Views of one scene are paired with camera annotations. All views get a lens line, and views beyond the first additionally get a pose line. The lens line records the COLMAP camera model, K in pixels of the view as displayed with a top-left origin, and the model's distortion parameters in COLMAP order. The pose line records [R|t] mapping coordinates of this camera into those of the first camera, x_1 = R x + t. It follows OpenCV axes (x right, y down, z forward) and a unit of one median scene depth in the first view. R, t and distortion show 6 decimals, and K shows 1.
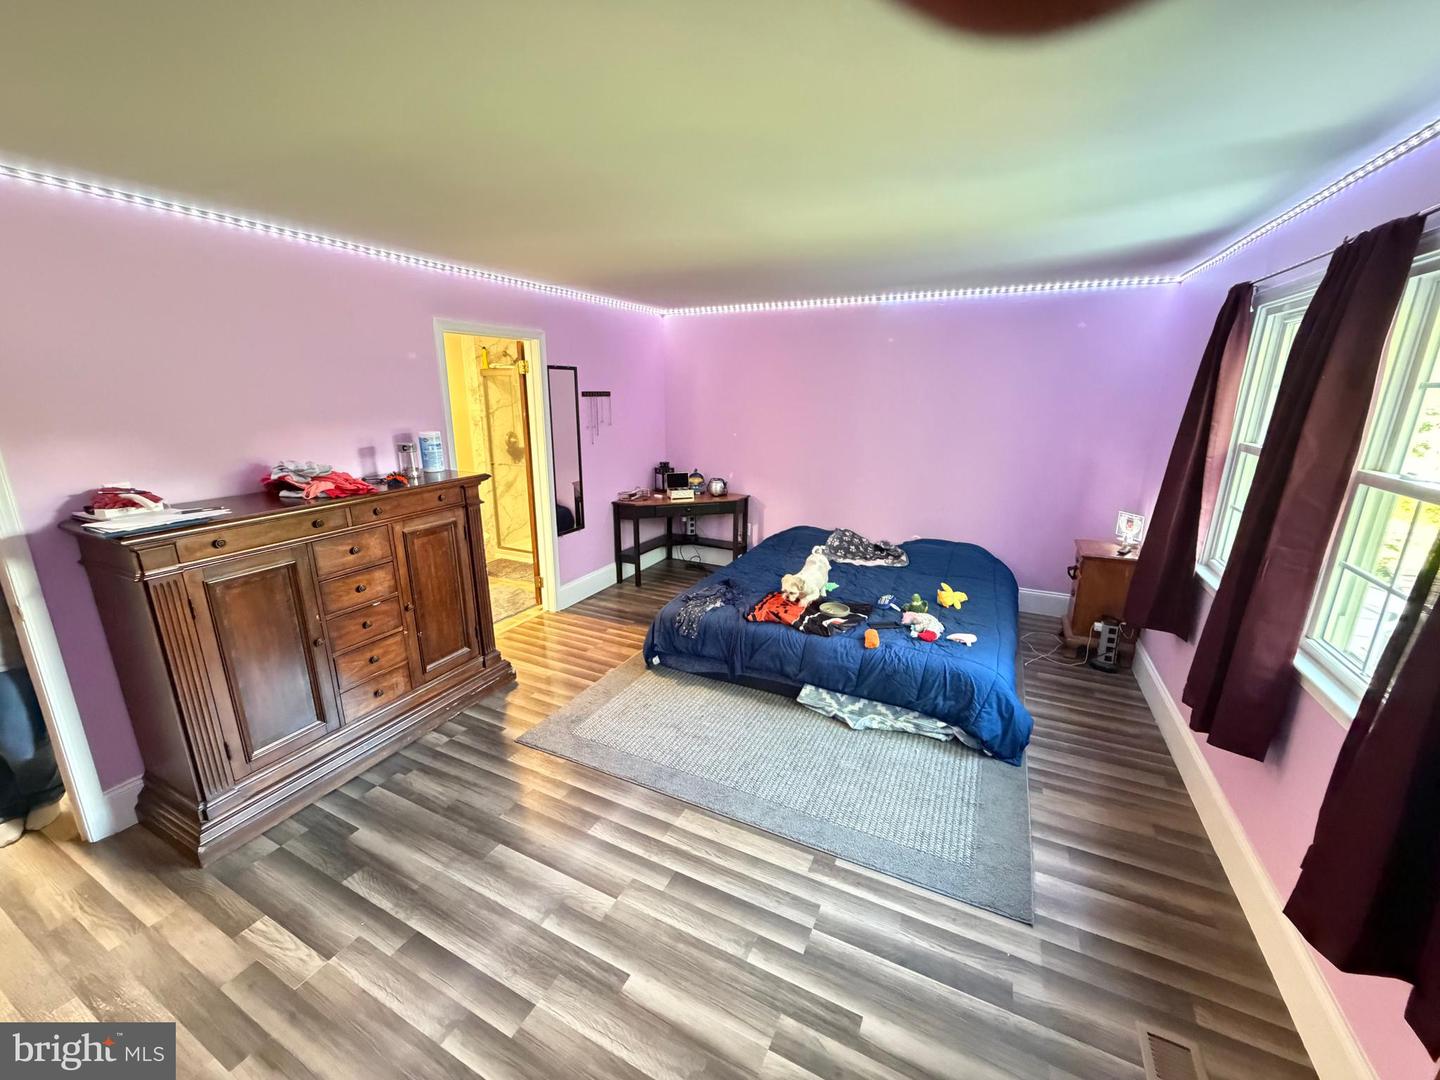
lens RADIAL K [[572.4, 0, 711.5], [0, 572.4, 539.9], [0, 0, 1]] dist [0.001140, 0.000043]
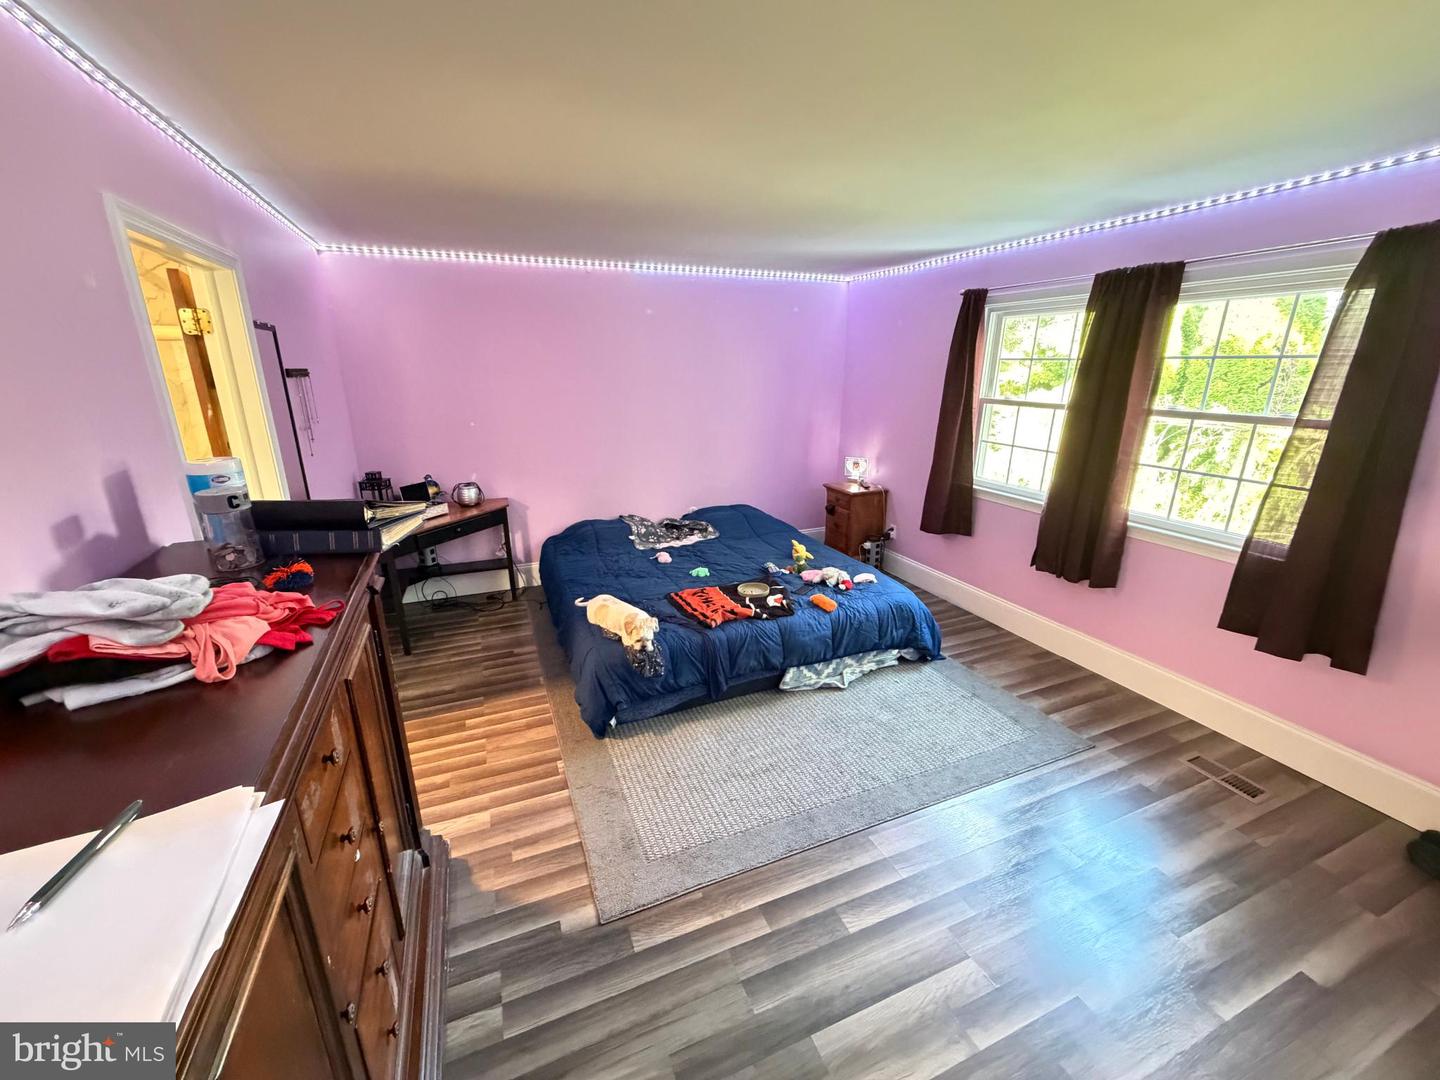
lens RADIAL K [[572.4, 0, 712.6], [0, 572.4, 539.2], [0, 0, 1]] dist [0.001140, 0.000043]
pose [[0.656584, -0.223705, 0.720315, -0.519462], [0.197269, 0.972695, 0.122270, -0.096695], [-0.727999, 0.061816, 0.682785, 0.376973]]
